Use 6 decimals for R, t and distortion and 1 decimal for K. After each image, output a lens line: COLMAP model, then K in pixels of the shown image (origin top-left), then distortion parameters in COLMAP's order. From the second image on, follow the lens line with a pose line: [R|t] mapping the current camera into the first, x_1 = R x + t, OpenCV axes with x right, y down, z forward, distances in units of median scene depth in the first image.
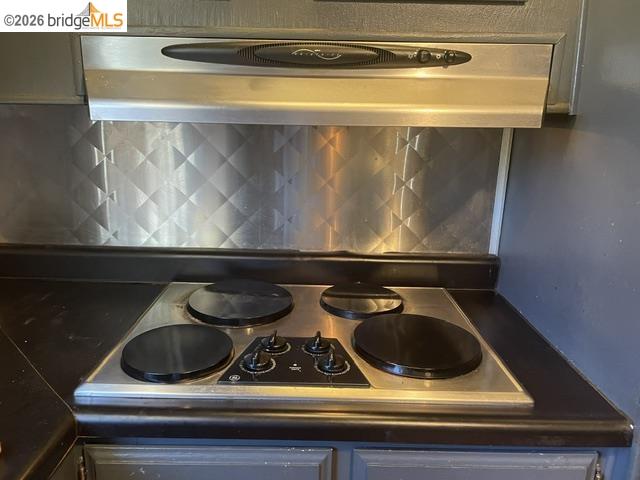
lens RADIAL K [[478.8, 0, 312.0], [0, 478.8, 232.7], [0, 0, 1]] dist [0.005079, -0.001117]
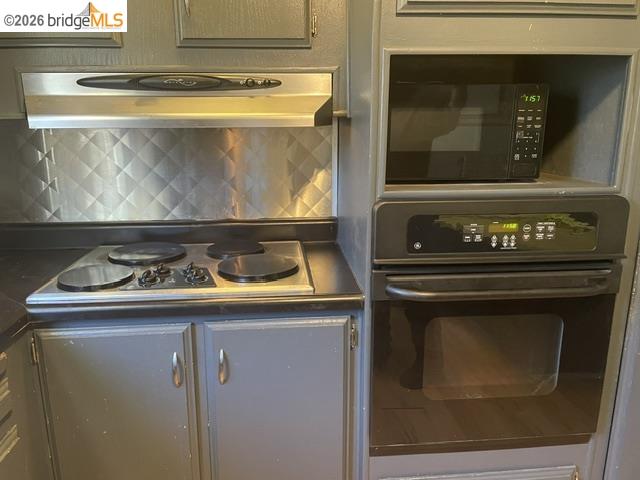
lens RADIAL K [[479.1, 0, 316.5], [0, 479.1, 237.2], [0, 0, 1]] dist [0.088048, -0.131451]
pose [[0.996159, -0.047265, 0.073713, 0.305327], [0.047403, 0.998876, -0.000130, 0.146953], [-0.073624, 0.003623, 0.997279, -0.585368]]
